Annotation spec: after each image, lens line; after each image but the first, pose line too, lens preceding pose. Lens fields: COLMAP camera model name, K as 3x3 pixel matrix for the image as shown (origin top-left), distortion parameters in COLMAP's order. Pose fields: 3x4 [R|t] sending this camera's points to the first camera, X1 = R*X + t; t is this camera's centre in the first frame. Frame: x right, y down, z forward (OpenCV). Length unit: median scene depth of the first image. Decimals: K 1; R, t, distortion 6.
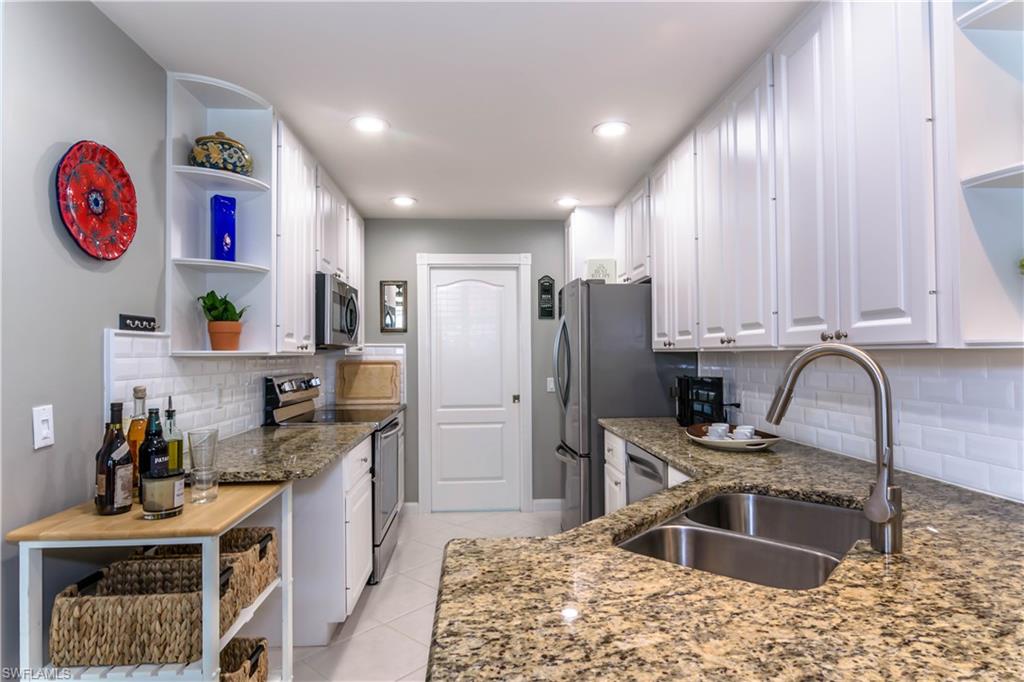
lens RADIAL K [[522.0, 0, 507.6], [0, 522.0, 344.8], [0, 0, 1]] dist [-0.005062, -0.000674]
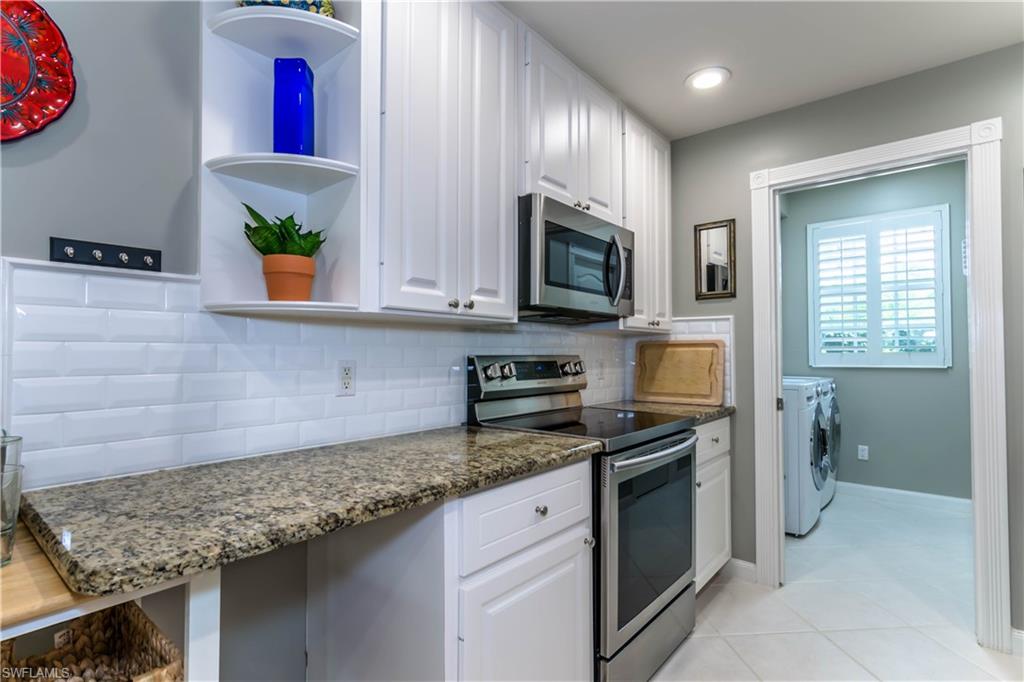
lens RADIAL K [[444.4, 0, 572.4], [0, 444.4, 345.3], [0, 0, 1]] dist [0.000787, 0.000055]
pose [[0.729778, -0.003728, -0.683674, 0.076708], [0.006187, 0.999980, 0.001151, 0.067771], [0.683656, -0.005070, 0.729787, 0.923494]]
